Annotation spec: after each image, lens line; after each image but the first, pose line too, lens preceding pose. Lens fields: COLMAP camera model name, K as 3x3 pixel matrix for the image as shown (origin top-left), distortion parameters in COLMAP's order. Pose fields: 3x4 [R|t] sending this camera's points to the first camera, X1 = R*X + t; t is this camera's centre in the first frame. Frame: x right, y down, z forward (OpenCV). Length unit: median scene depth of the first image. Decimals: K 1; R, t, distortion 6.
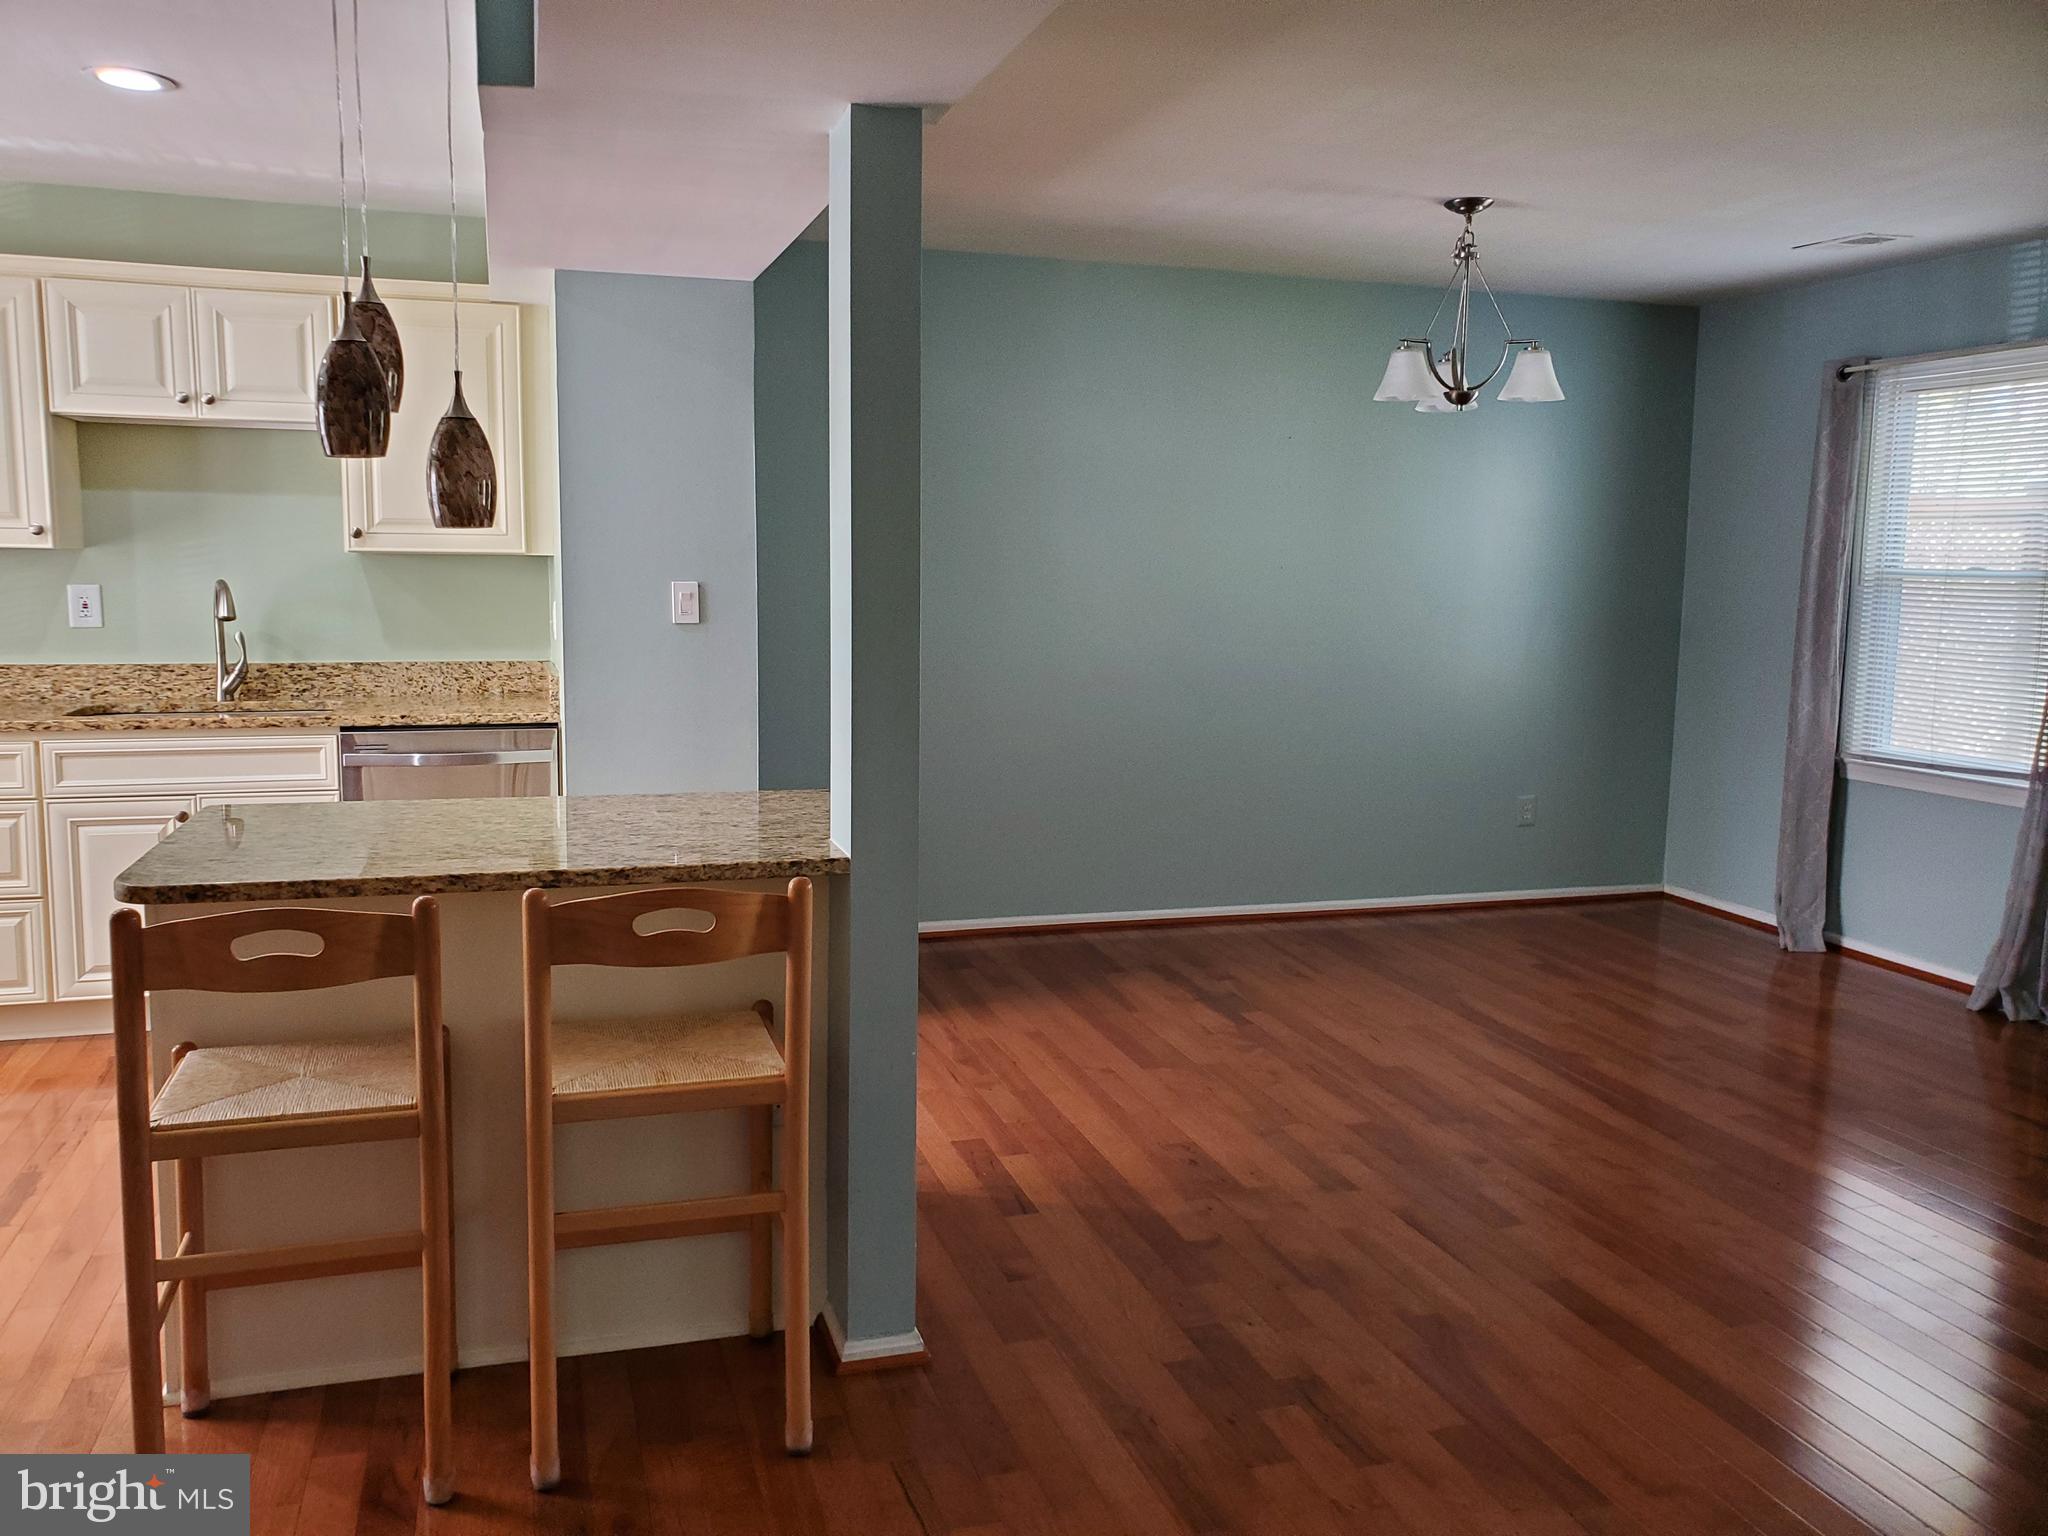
lens RADIAL K [[1575.4, 0, 1017.2], [0, 1575.4, 758.5], [0, 0, 1]] dist [0.034424, 0.000800]
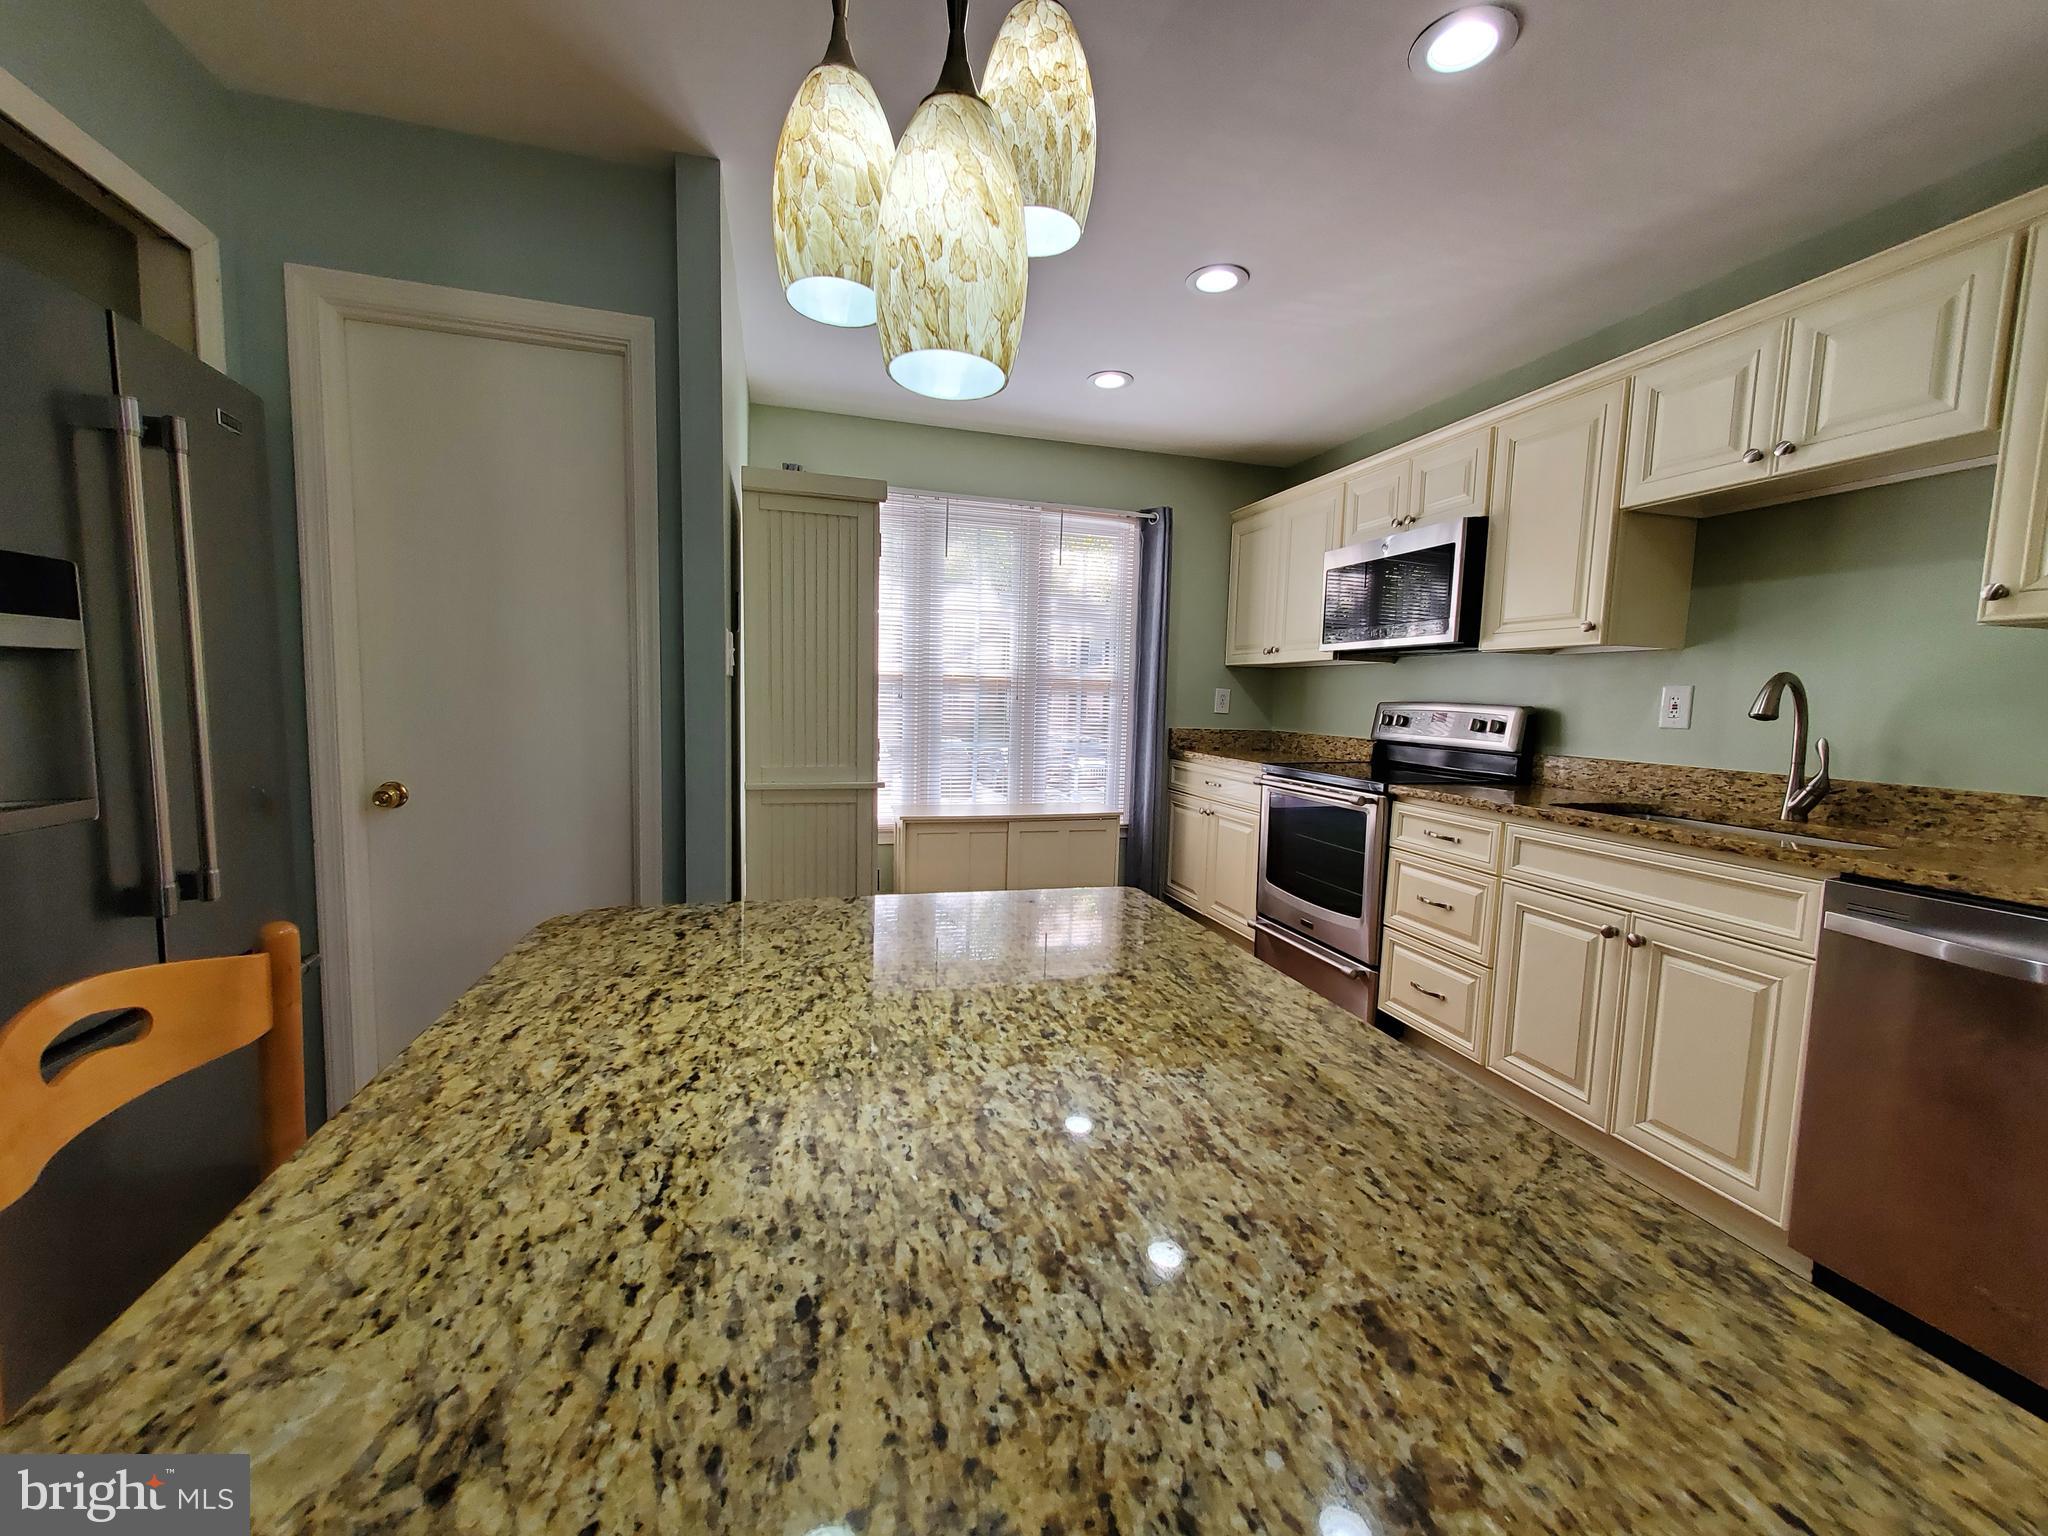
lens RADIAL K [[810.2, 0, 1026.2], [0, 810.2, 767.1], [0, 0, 1]] dist [0.010100, -0.000967]
pose [[-0.012564, 0.075597, -0.997059, -0.071807], [-0.157178, 0.984593, 0.076632, -0.035169], [0.987490, 0.157679, -0.000488, 0.628500]]
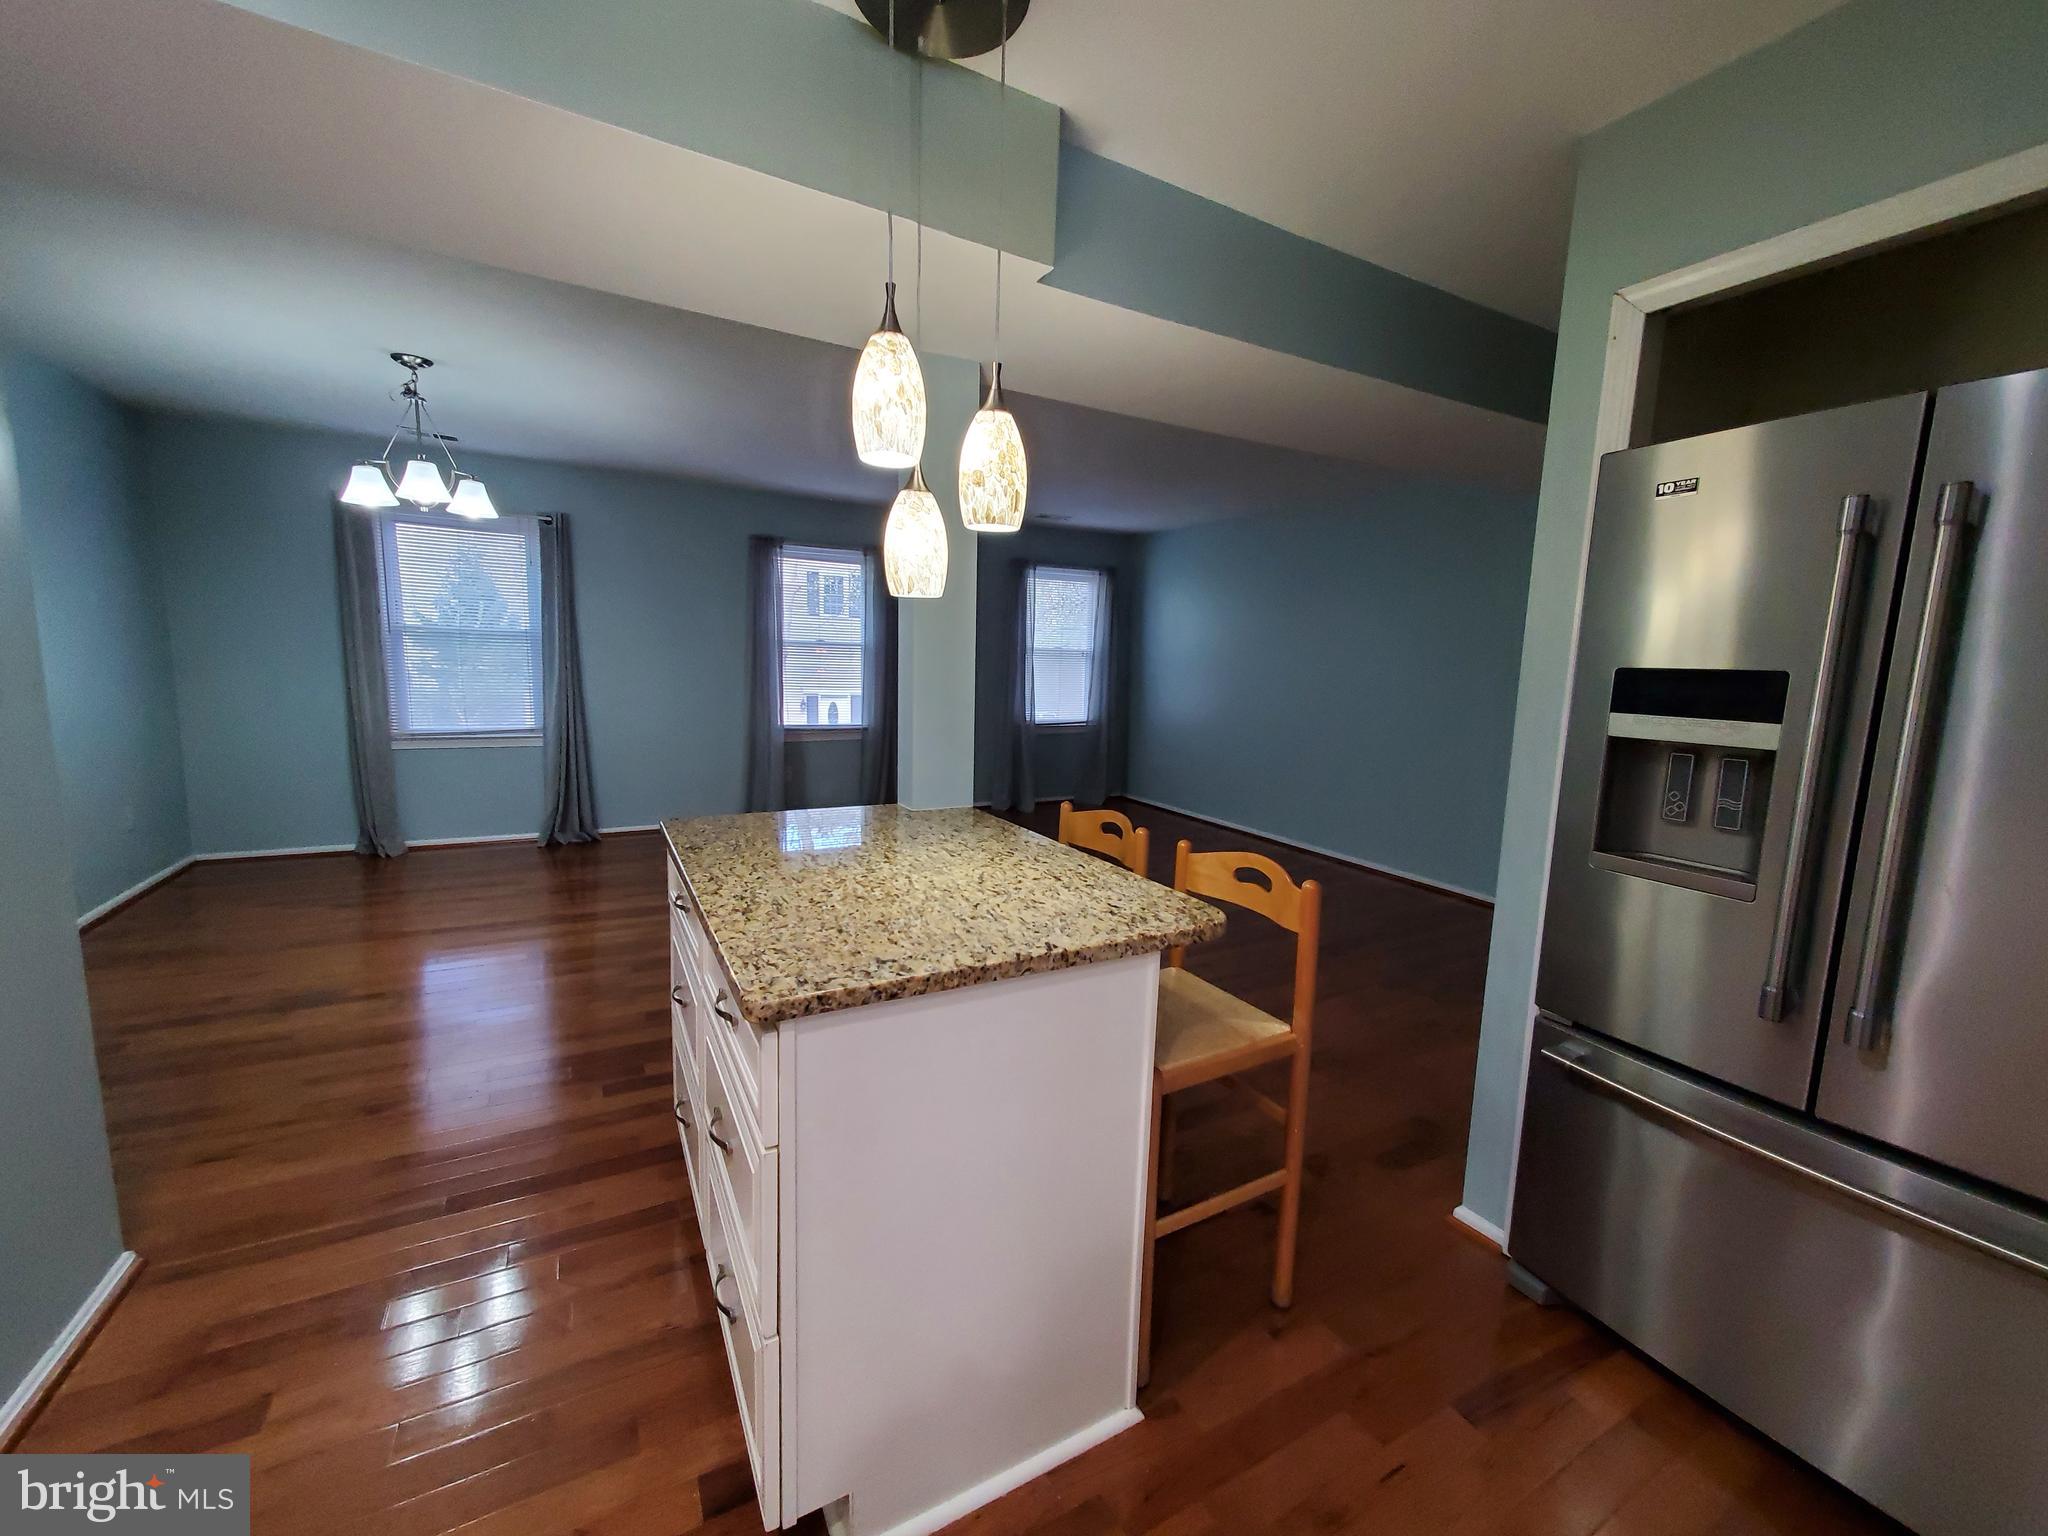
lens RADIAL K [[810.2, 0, 1029.6], [0, 810.2, 767.4], [0, 0, 1]] dist [0.010100, -0.000967]
pose [[-0.206604, -0.151949, 0.966554, -0.560704], [0.089071, 0.980845, 0.173235, -0.072027], [-0.974362, 0.121883, -0.189112, 0.631723]]
